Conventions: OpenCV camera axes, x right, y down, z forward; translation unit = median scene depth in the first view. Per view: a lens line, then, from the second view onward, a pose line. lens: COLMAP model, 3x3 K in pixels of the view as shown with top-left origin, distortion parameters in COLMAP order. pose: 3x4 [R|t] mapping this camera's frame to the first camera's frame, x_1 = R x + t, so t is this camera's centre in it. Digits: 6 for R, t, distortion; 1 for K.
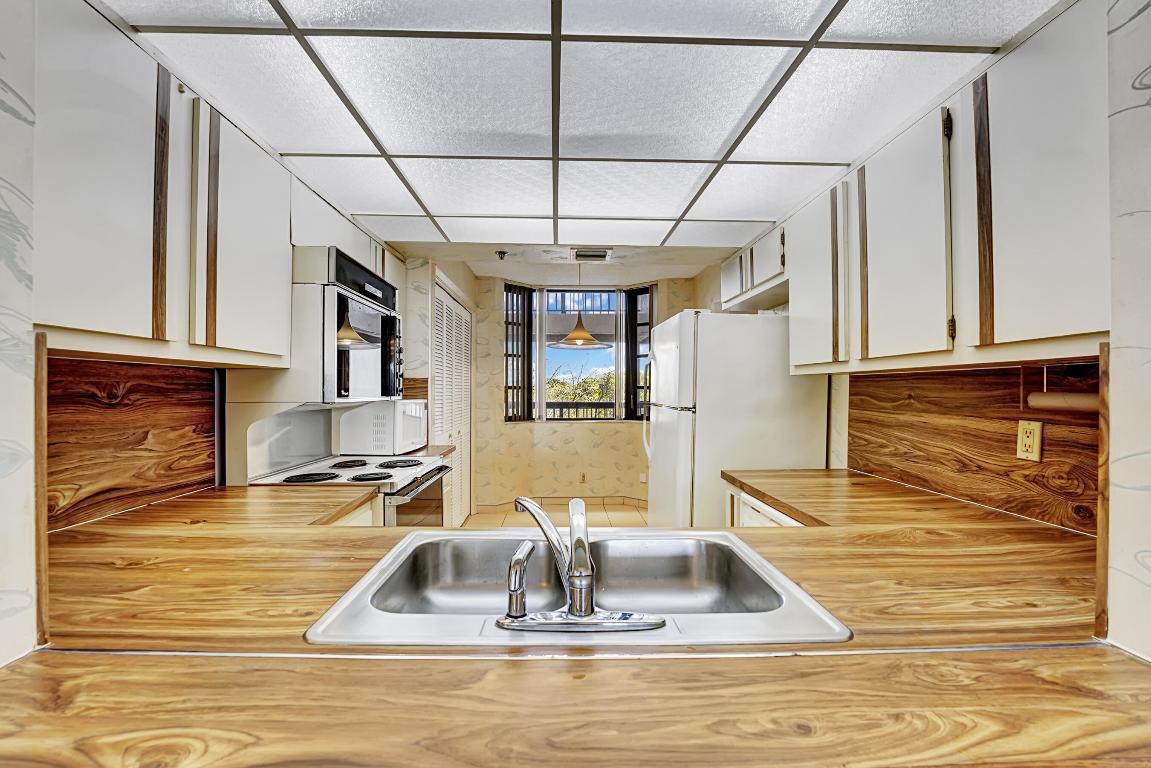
lens RADIAL K [[470.0, 0, 575.5], [0, 470.0, 384.0], [0, 0, 1]] dist [-0.012288, 0.000247]
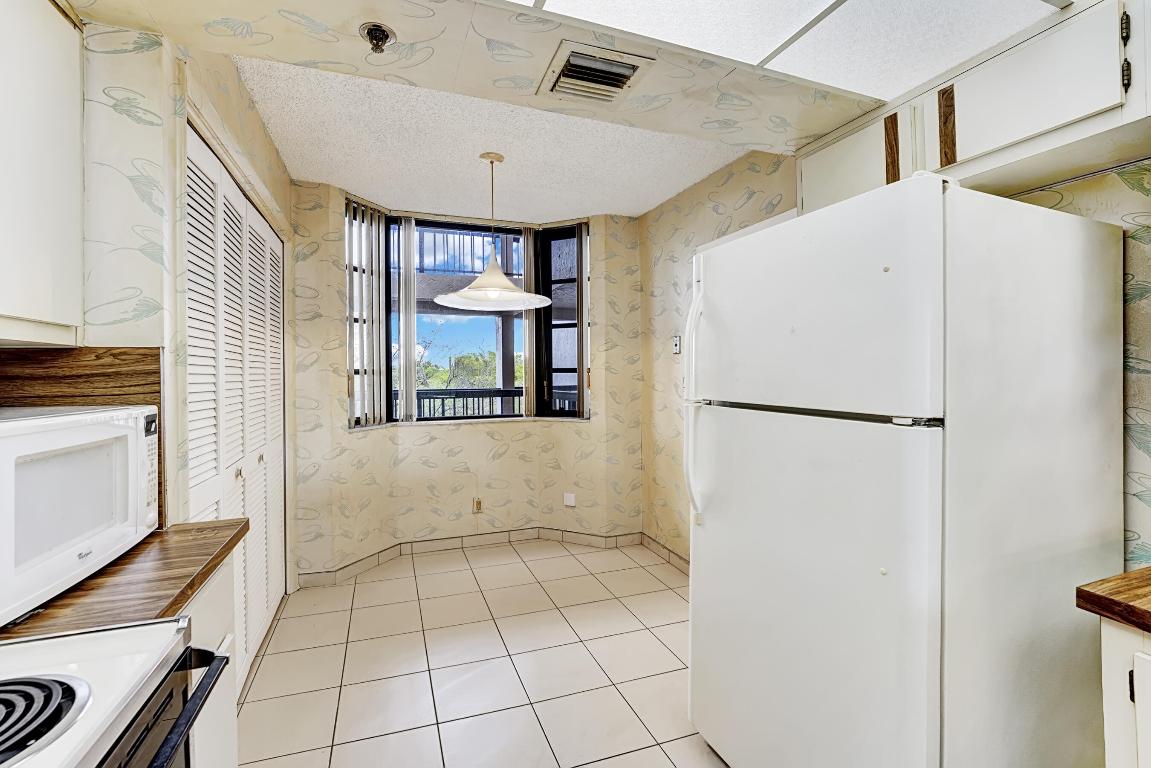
lens RADIAL K [[482.7, 0, 590.6], [0, 482.7, 371.8], [0, 0, 1]] dist [-0.021486, 0.000138]
pose [[0.936557, -0.007533, 0.350435, -0.076062], [0.003694, 0.999926, 0.011624, 0.001951], [-0.350496, -0.009593, 0.936515, 0.320482]]
